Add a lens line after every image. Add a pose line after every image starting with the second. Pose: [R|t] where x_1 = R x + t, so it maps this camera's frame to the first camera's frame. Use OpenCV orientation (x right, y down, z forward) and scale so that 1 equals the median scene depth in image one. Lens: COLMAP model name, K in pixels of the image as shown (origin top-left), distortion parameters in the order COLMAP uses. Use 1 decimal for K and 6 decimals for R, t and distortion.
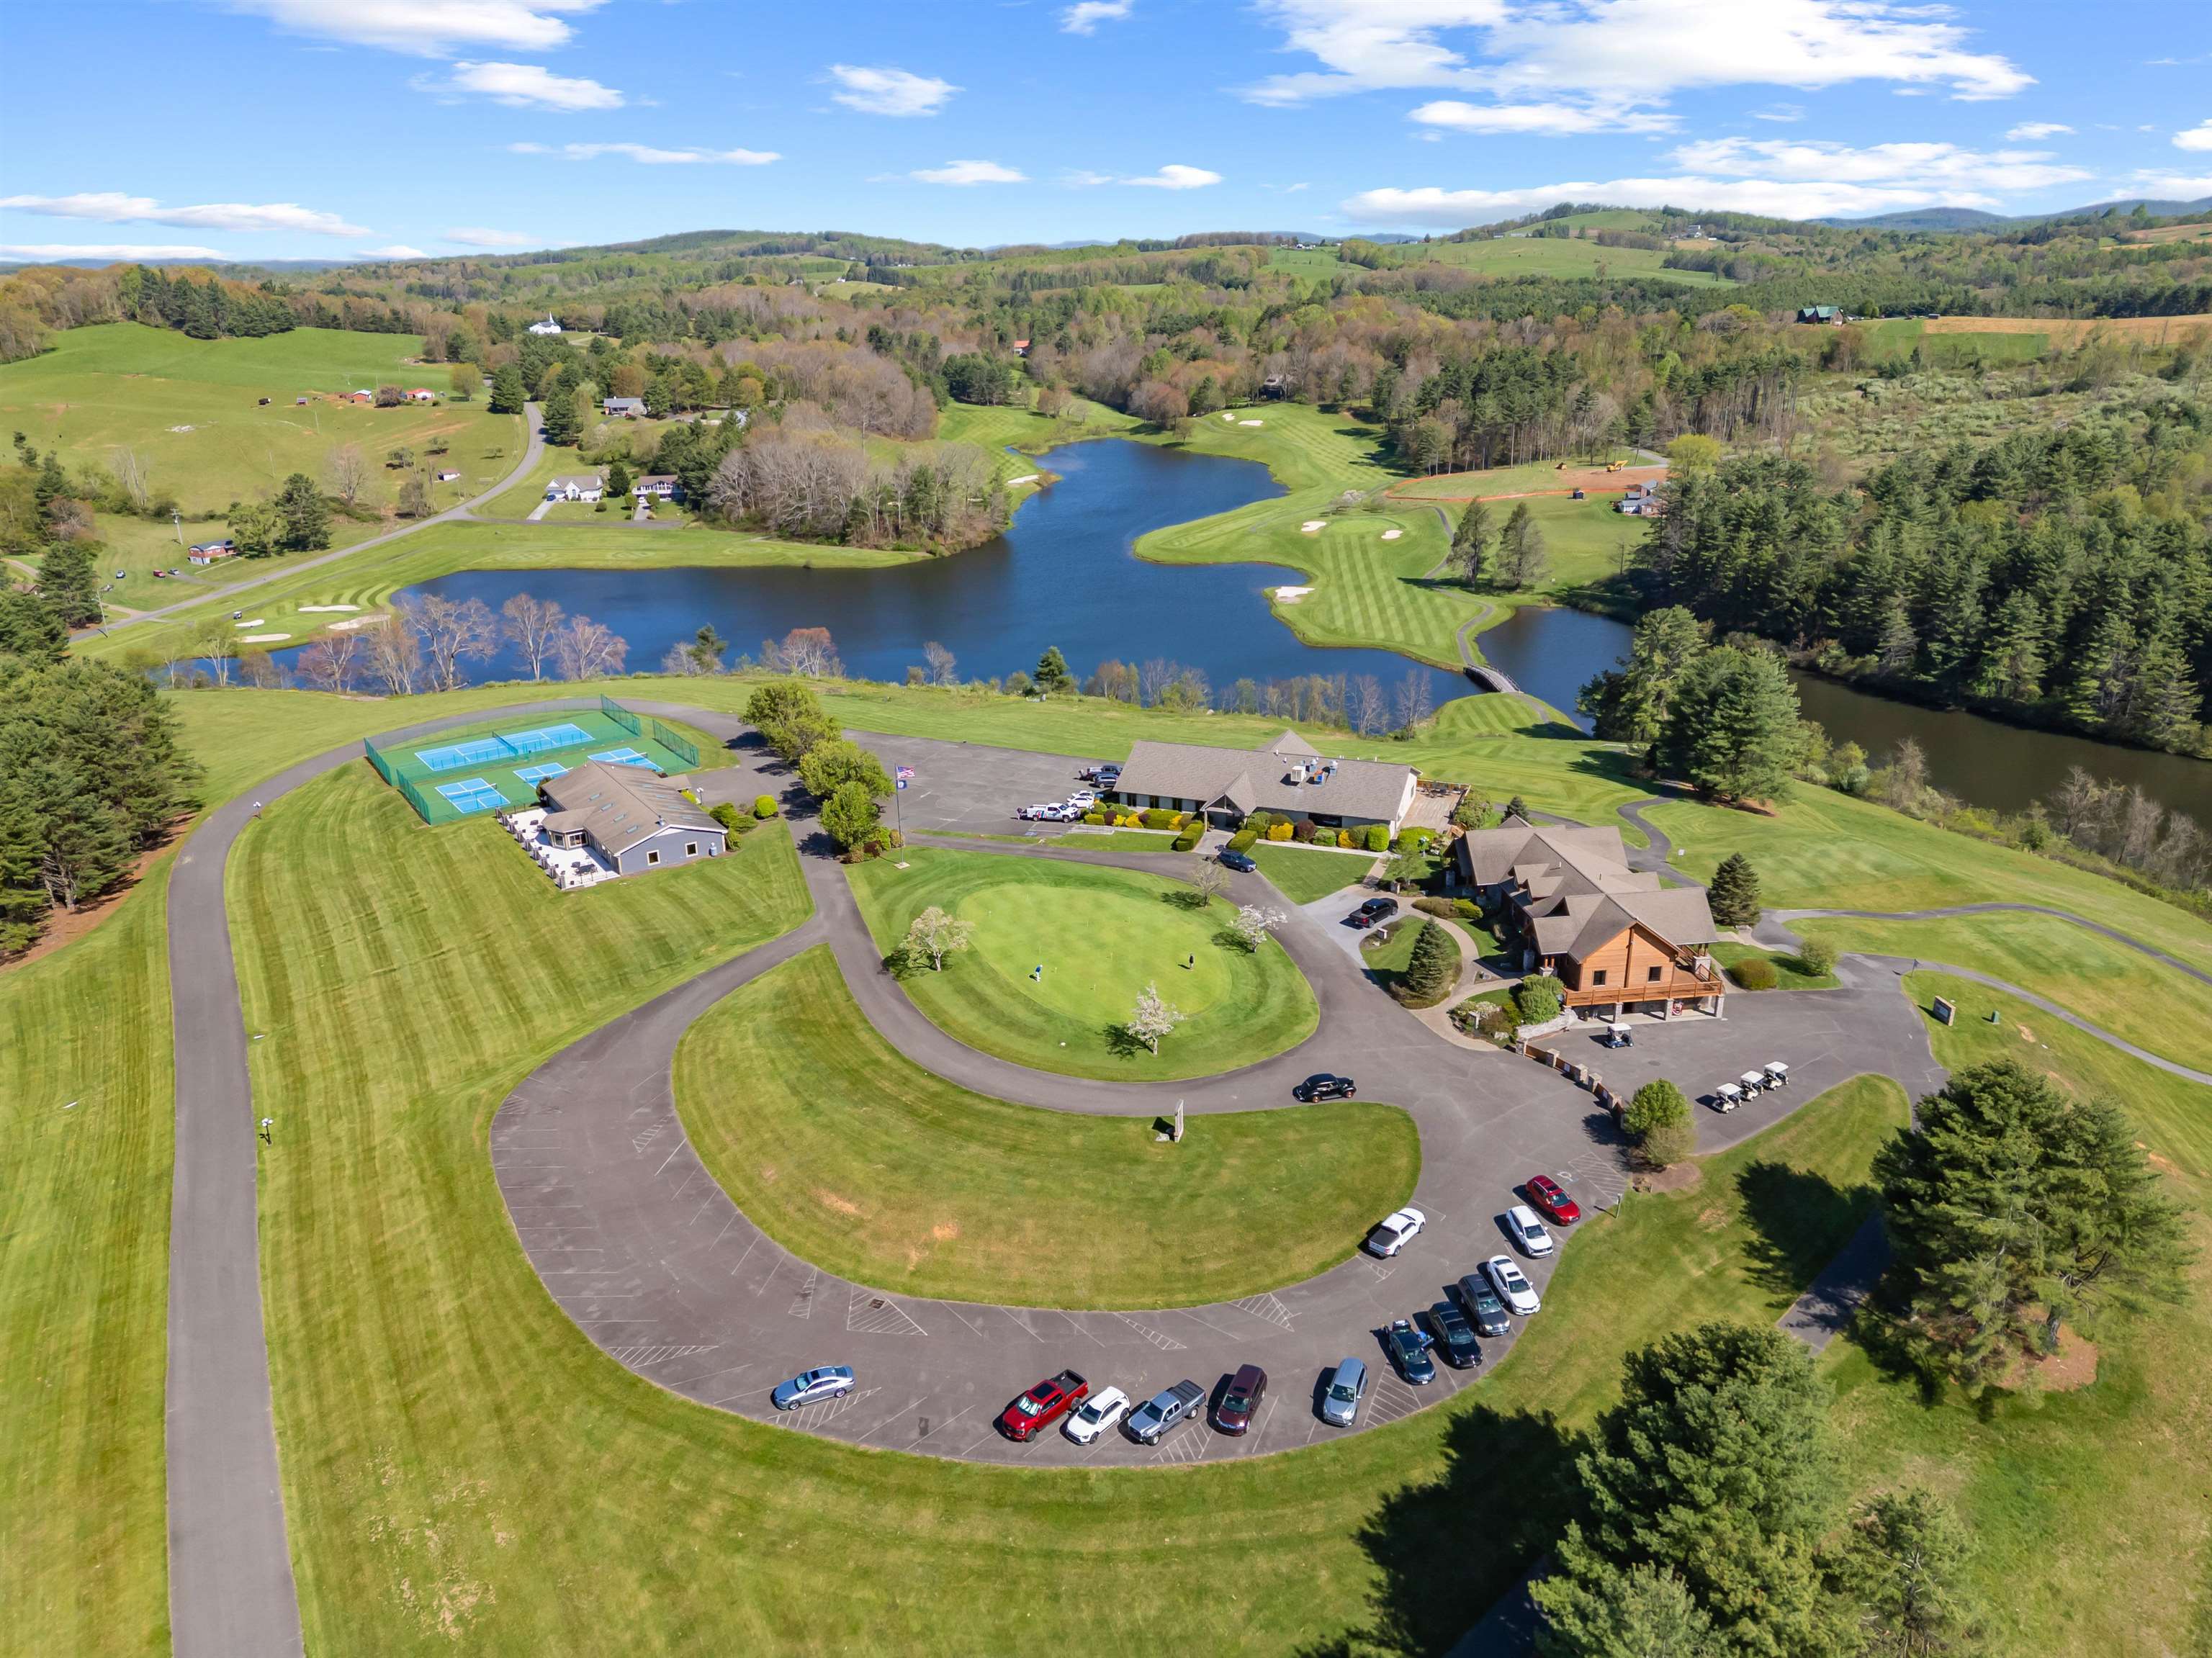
lens RADIAL K [[1544.8, 0, 1104.3], [0, 1544.8, 826.8], [0, 0, 1]] dist [0.074858, -0.069115]
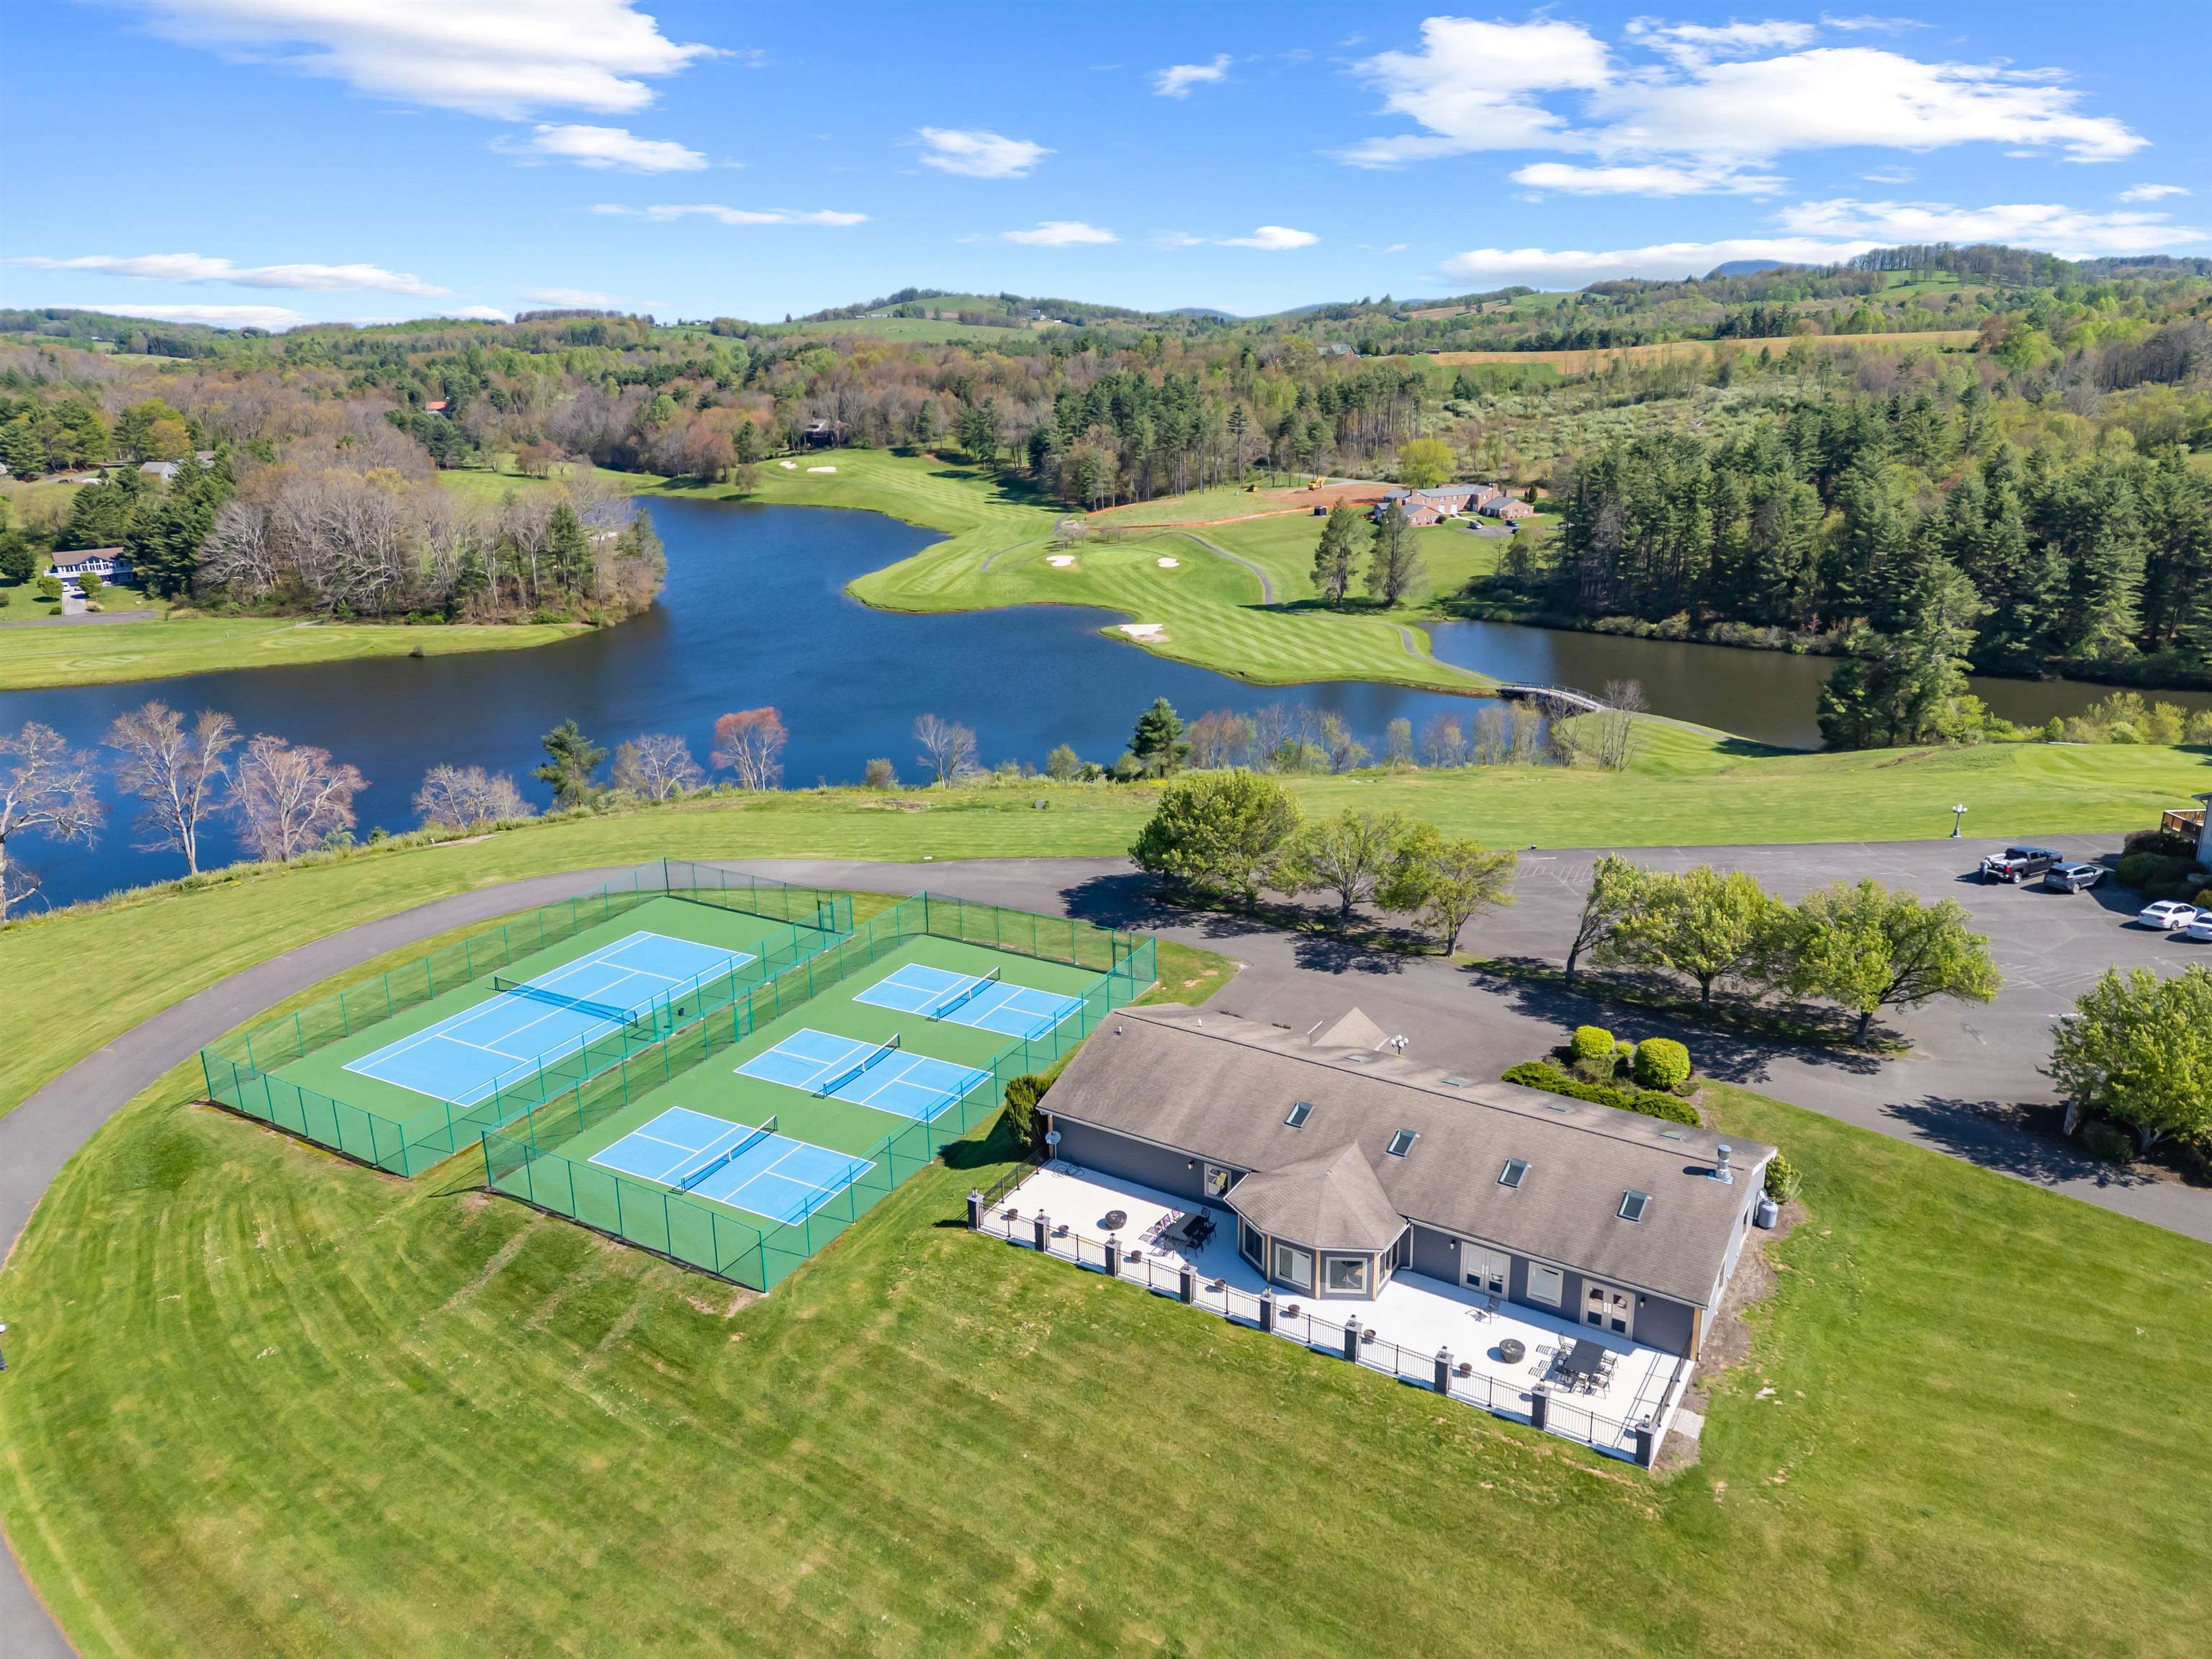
lens RADIAL K [[1538.0, 0, 1102.0], [0, 1538.0, 836.2], [0, 0, 1]] dist [0.087168, -0.086289]
pose [[0.913635, -0.128296, 0.385760, -0.165765], [0.147054, 0.988938, -0.019384, -0.027524], [-0.379006, 0.074437, 0.922396, 0.227284]]
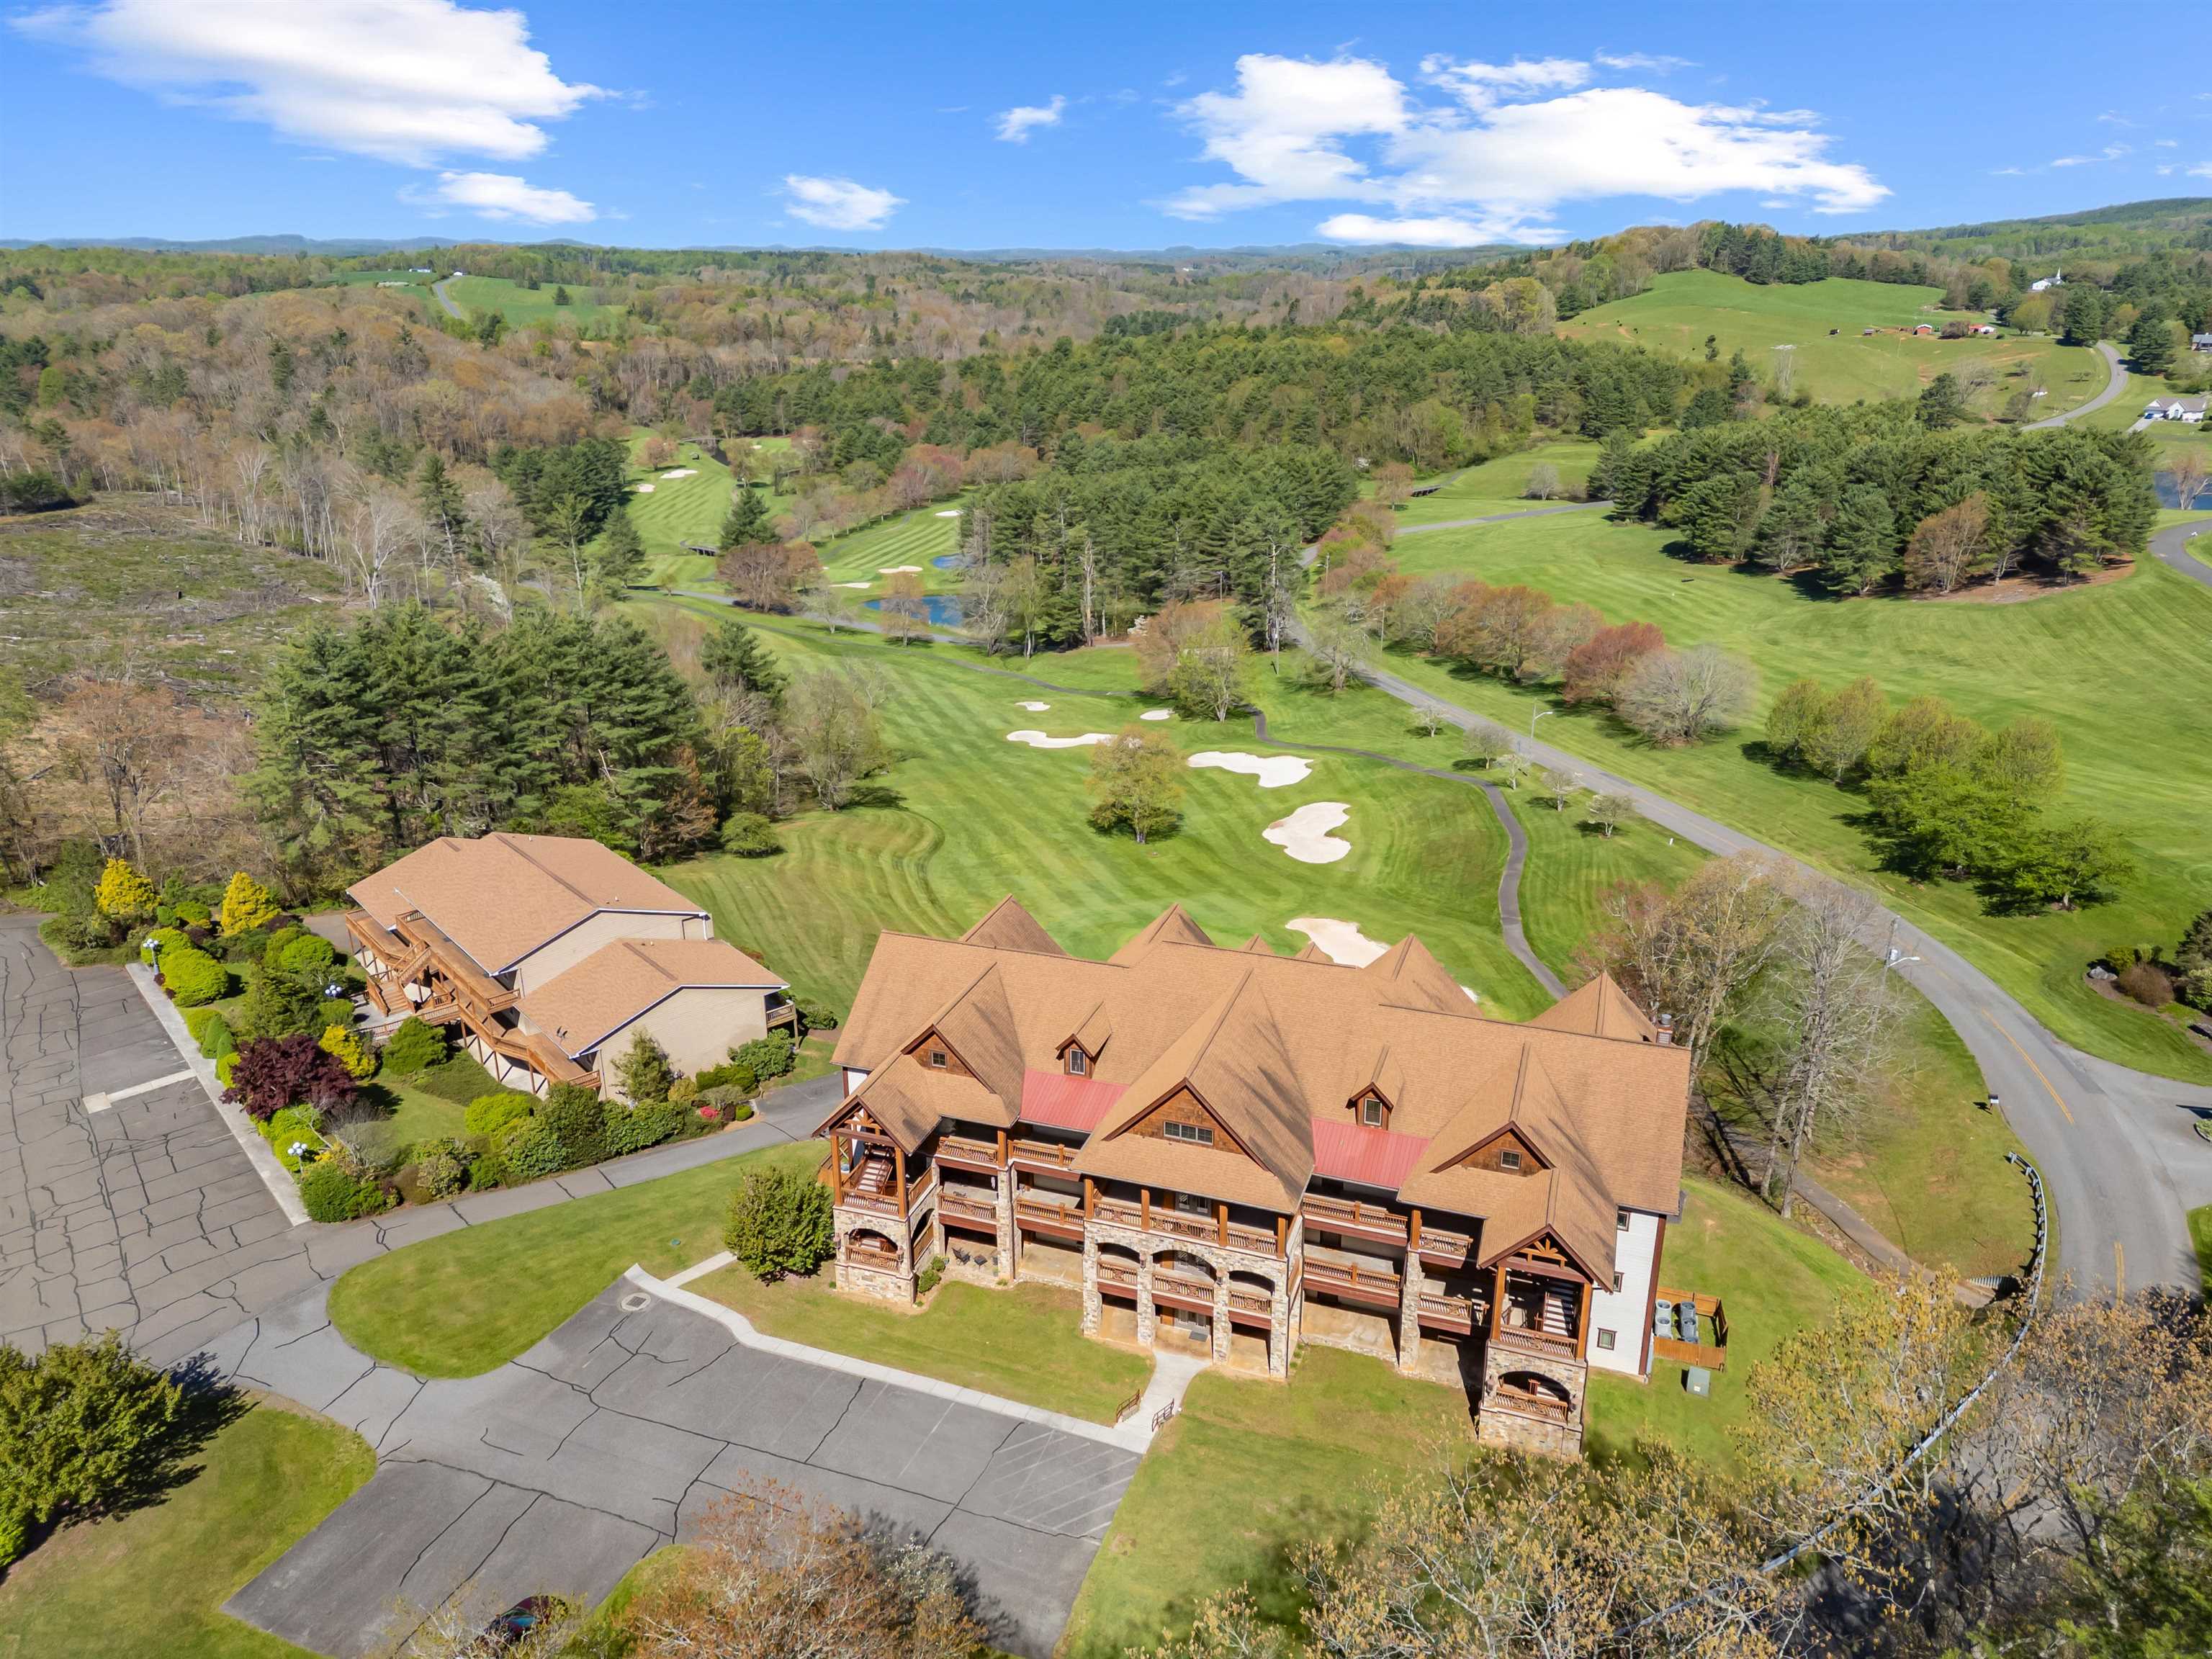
lens RADIAL K [[1539.4, 0, 1103.2], [0, 1539.4, 826.6], [0, 0, 1]] dist [0.084381, -0.078796]
pose [[0.716644, 0.249827, -0.651159, -0.096574], [-0.244133, 0.964433, 0.101335, 0.124703], [0.653315, 0.086348, 0.752146, -0.249054]]
